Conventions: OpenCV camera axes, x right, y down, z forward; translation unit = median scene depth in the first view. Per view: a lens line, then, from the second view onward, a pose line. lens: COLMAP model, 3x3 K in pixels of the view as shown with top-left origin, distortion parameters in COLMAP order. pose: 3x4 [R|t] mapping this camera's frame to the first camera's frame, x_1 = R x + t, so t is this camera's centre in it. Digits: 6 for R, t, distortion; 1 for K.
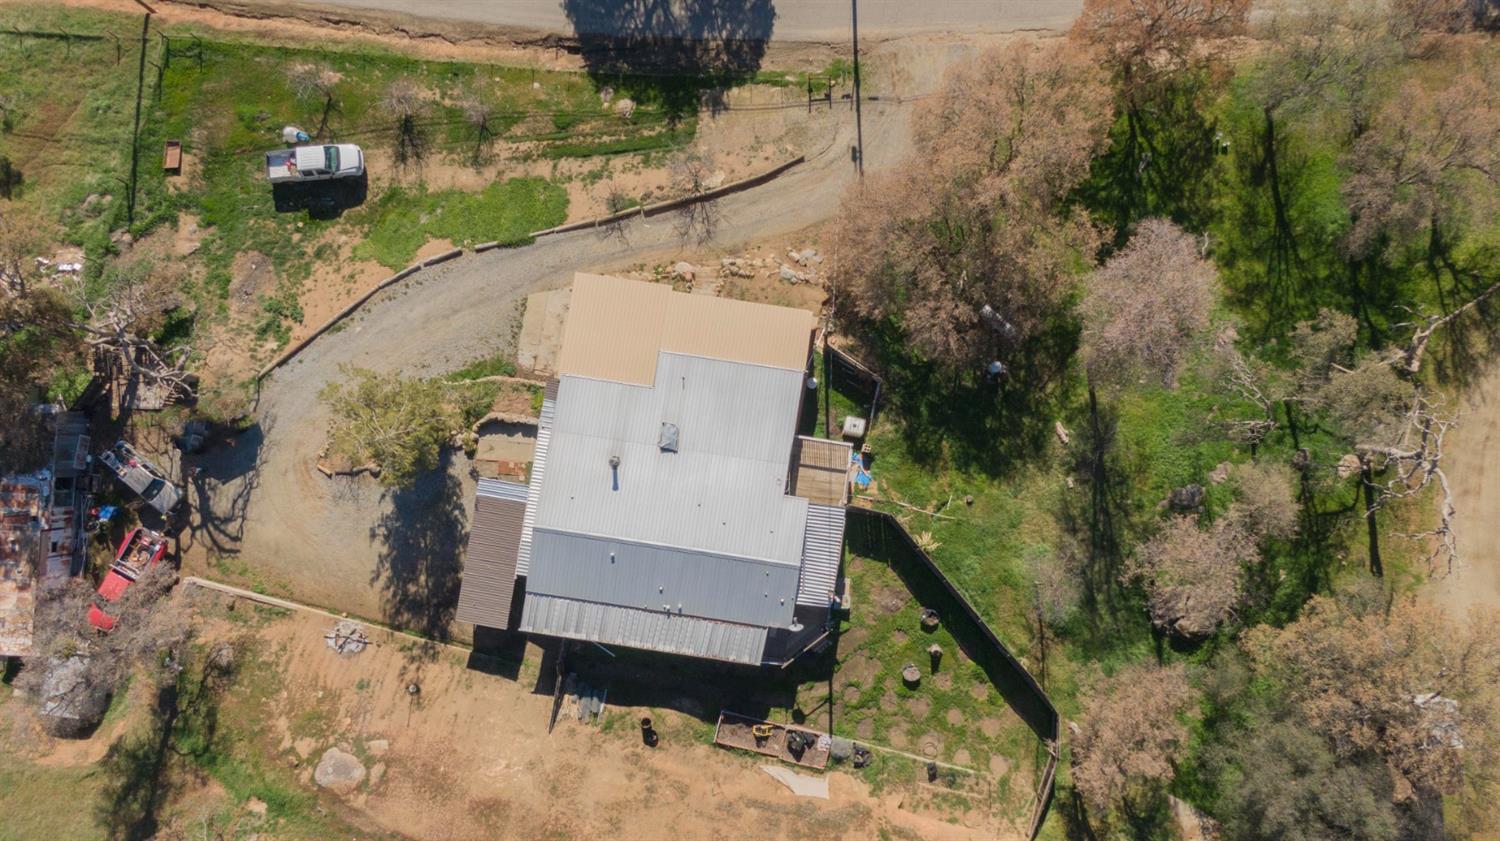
lens RADIAL K [[1071.7, 0, 756.3], [0, 1071.7, 417.1], [0, 0, 1]] dist [0.027779, -0.043736]
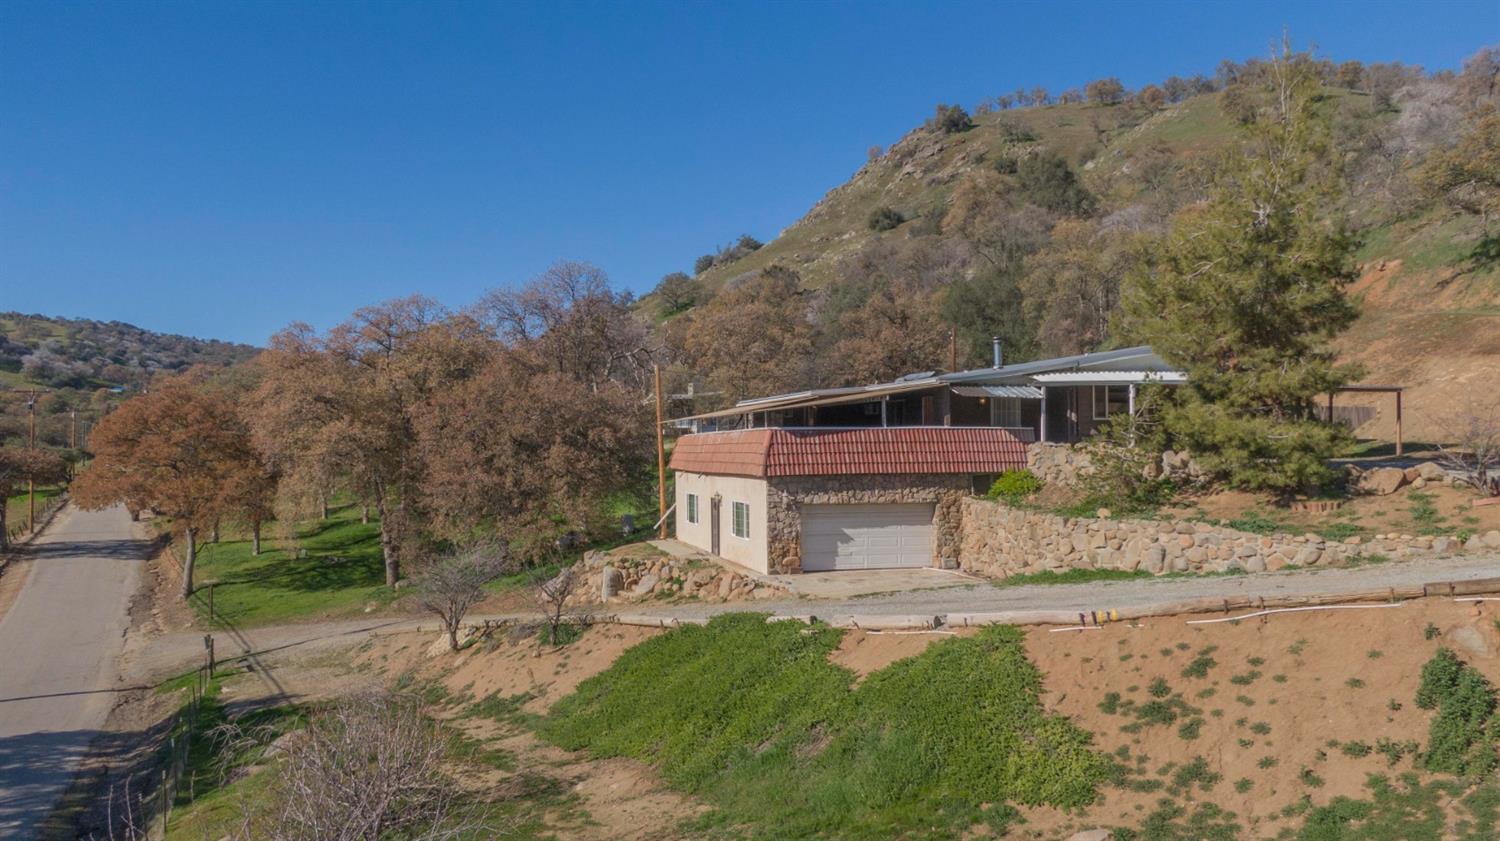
lens RADIAL K [[1071.7, 0, 751.0], [0, 1071.7, 416.0], [0, 0, 1]] dist [0.027779, -0.043736]
pose [[-0.446656, 0.061867, 0.892564, -0.586865], [0.894685, 0.037648, 0.445108, -0.344291], [-0.006066, 0.997374, -0.072167, 0.992936]]
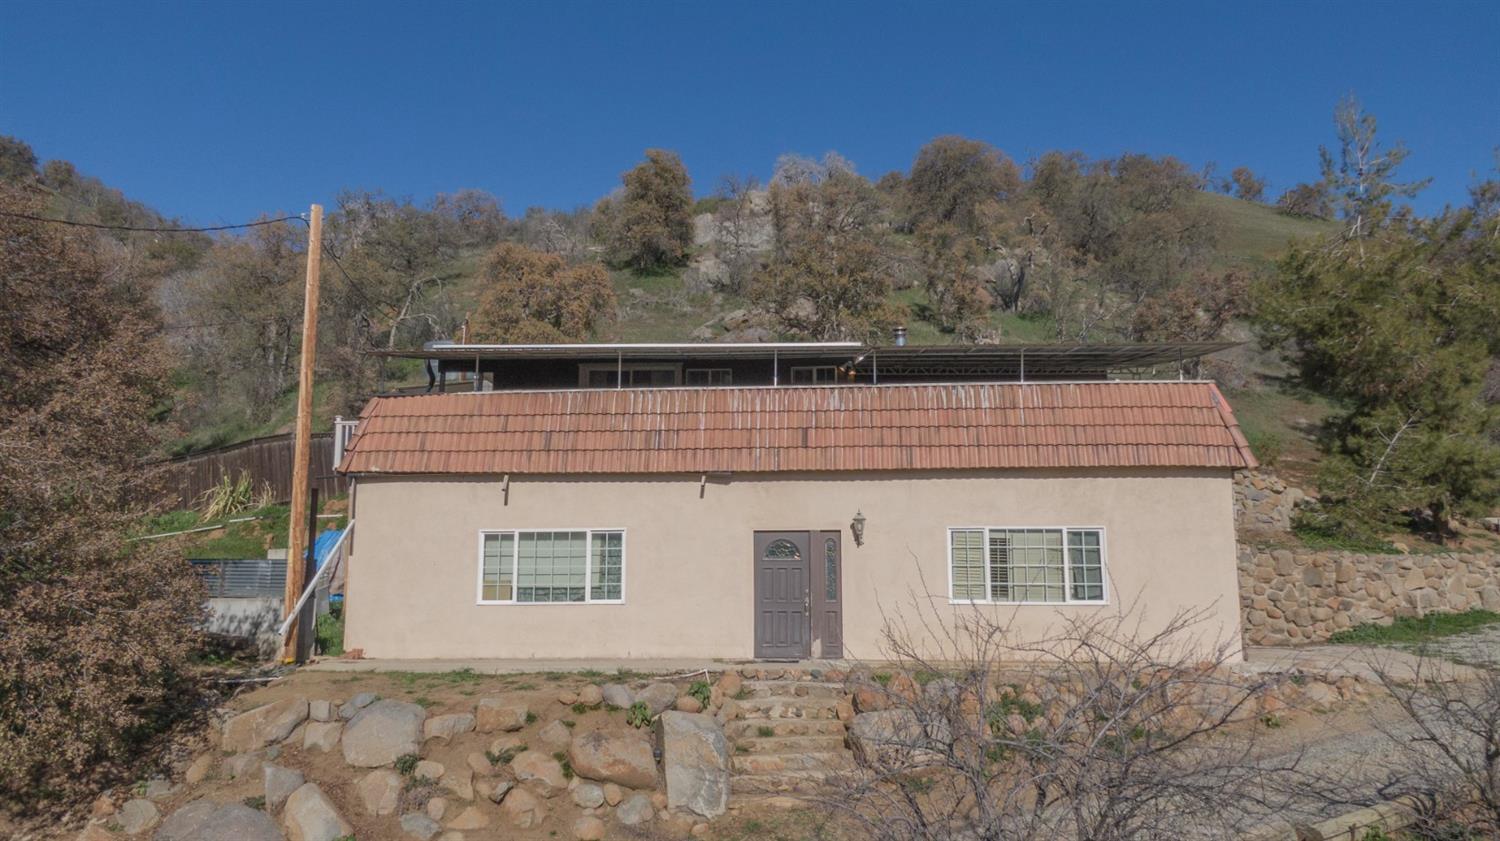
lens RADIAL K [[1071.7, 0, 736.9], [0, 1071.7, 422.1], [0, 0, 1]] dist [0.027779, -0.043736]
pose [[-0.995279, 0.012085, -0.096301, -0.018055], [-0.092608, 0.178684, 0.979539, -0.360888], [0.029045, 0.983832, -0.176721, 1.015227]]
